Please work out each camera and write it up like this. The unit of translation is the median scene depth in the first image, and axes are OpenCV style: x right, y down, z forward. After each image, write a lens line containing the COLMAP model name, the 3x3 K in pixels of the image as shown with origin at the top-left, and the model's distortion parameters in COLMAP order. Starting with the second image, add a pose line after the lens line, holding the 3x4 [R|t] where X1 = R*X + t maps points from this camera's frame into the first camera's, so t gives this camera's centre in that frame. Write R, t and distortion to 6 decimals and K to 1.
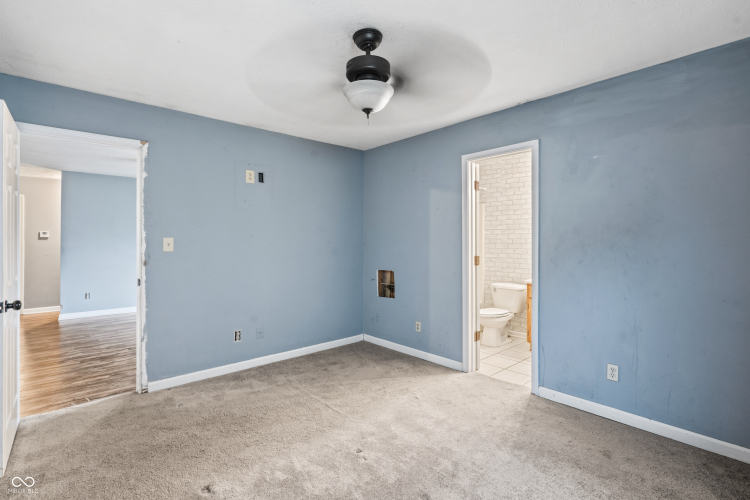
lens RADIAL K [[344.7, 0, 374.1], [0, 344.7, 246.6], [0, 0, 1]] dist [-0.008047, 0.002555]
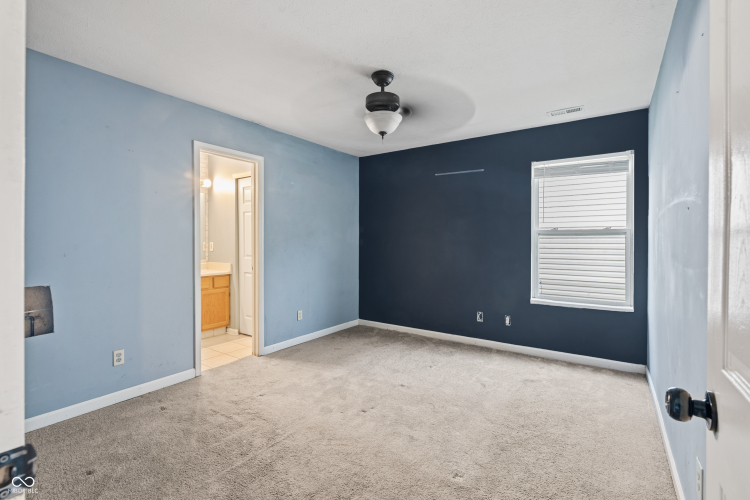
lens RADIAL K [[344.7, 0, 374.3], [0, 344.7, 245.5], [0, 0, 1]] dist [-0.008047, 0.002555]
pose [[-0.232975, -0.011016, 0.972420, -0.837815], [0.009159, 0.999867, 0.013521, 0.007297], [-0.972440, 0.012057, -0.232843, 0.855680]]
